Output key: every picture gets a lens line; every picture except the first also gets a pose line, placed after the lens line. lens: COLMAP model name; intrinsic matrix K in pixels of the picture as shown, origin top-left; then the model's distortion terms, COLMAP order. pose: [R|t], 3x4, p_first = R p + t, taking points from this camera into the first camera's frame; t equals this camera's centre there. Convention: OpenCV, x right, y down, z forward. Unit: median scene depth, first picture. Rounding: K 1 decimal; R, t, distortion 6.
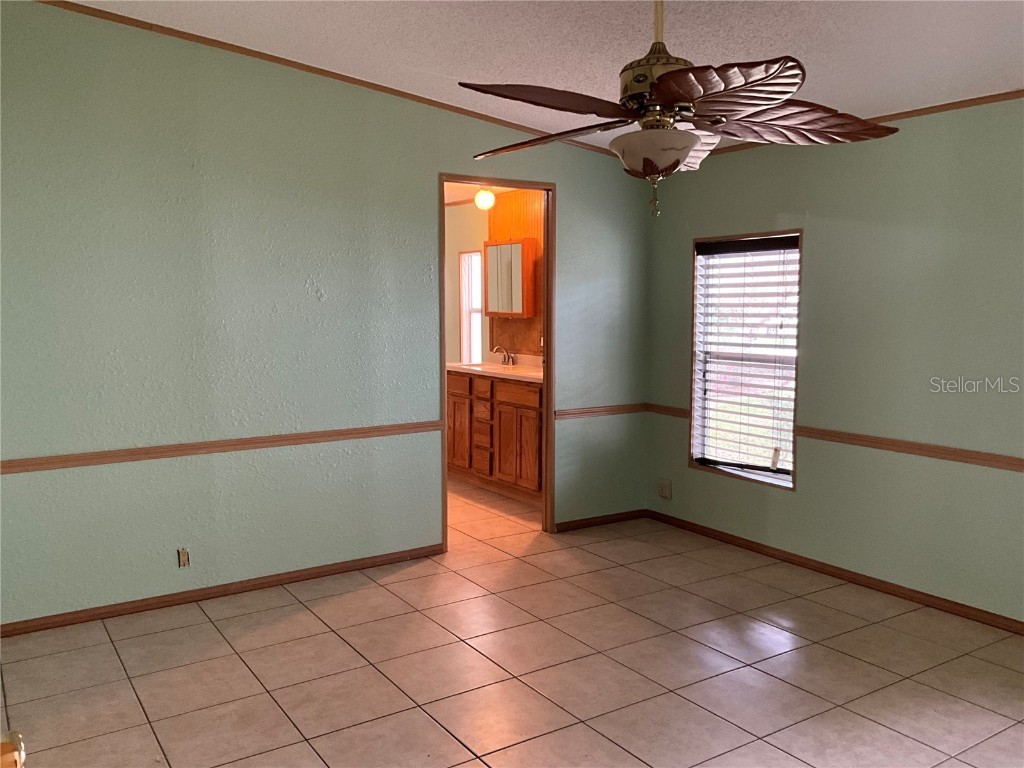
lens RADIAL K [[849.0, 0, 510.6], [0, 849.0, 378.9], [0, 0, 1]] dist [0.044577, -0.062912]
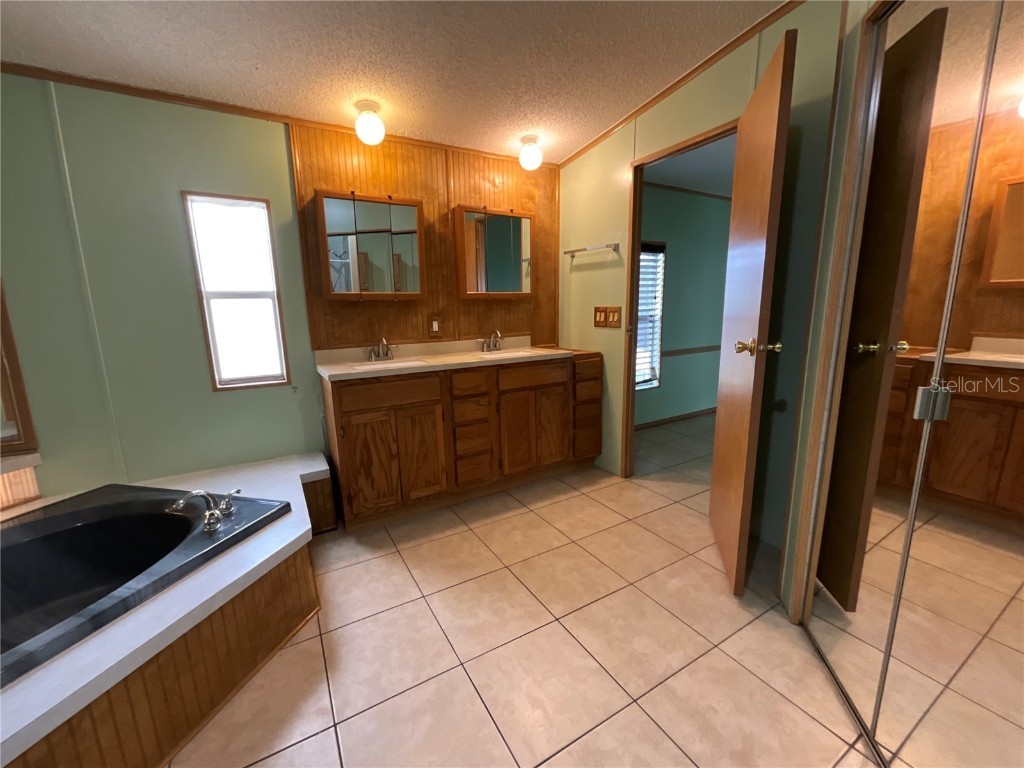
lens RADIAL K [[416.7, 0, 508.7], [0, 416.7, 380.9], [0, 0, 1]] dist [0.004717, -0.001553]
pose [[0.056043, -0.195293, 0.979142, -0.617181], [0.100665, 0.976792, 0.189063, -0.093715], [-0.993341, 0.087970, 0.074402, 1.337948]]
